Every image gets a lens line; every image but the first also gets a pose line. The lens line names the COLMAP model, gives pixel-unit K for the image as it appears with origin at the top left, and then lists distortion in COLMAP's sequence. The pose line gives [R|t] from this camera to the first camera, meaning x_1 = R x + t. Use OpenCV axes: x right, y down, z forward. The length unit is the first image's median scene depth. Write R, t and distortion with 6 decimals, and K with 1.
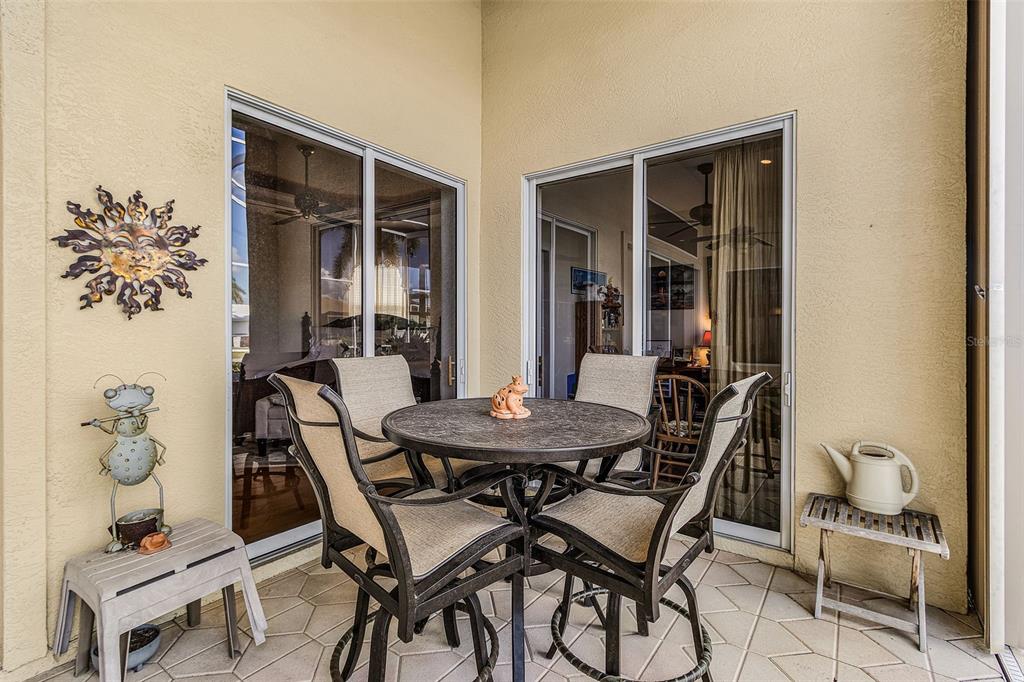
lens RADIAL K [[481.1, 0, 503.3], [0, 481.1, 327.8], [0, 0, 1]] dist [-0.001218, -0.000153]
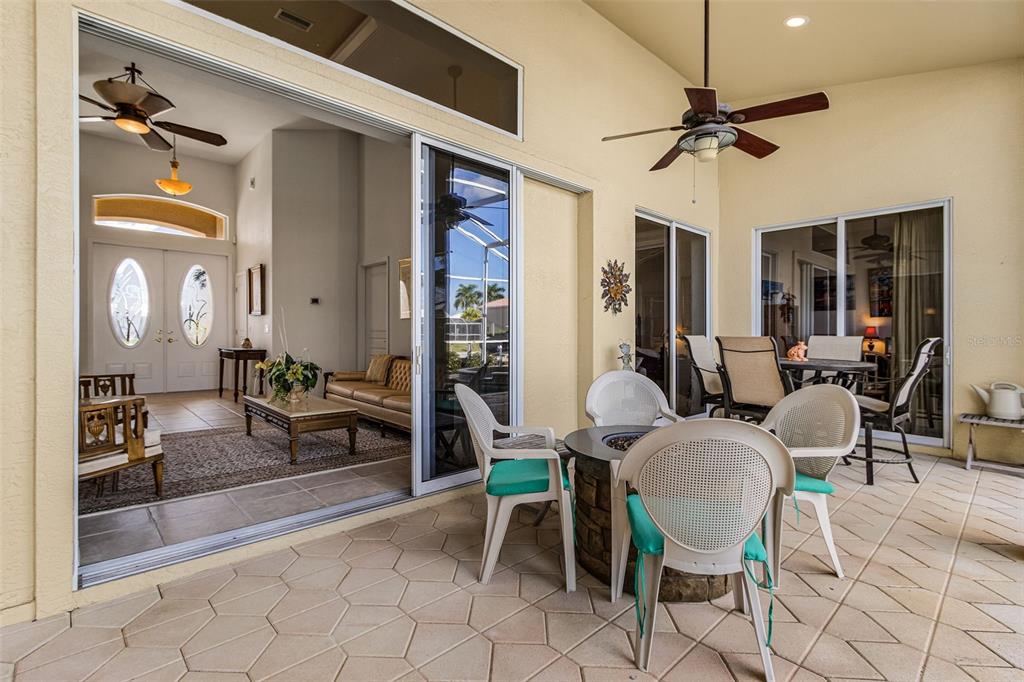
lens RADIAL K [[475.2, 0, 498.1], [0, 475.2, 324.5], [0, 0, 1]] dist [0.001495, 0.000439]
pose [[0.978722, 0.002031, -0.205181, -0.677828], [-0.003988, 0.999950, -0.009128, 0.037855], [0.205152, 0.009752, 0.978681, -1.068717]]
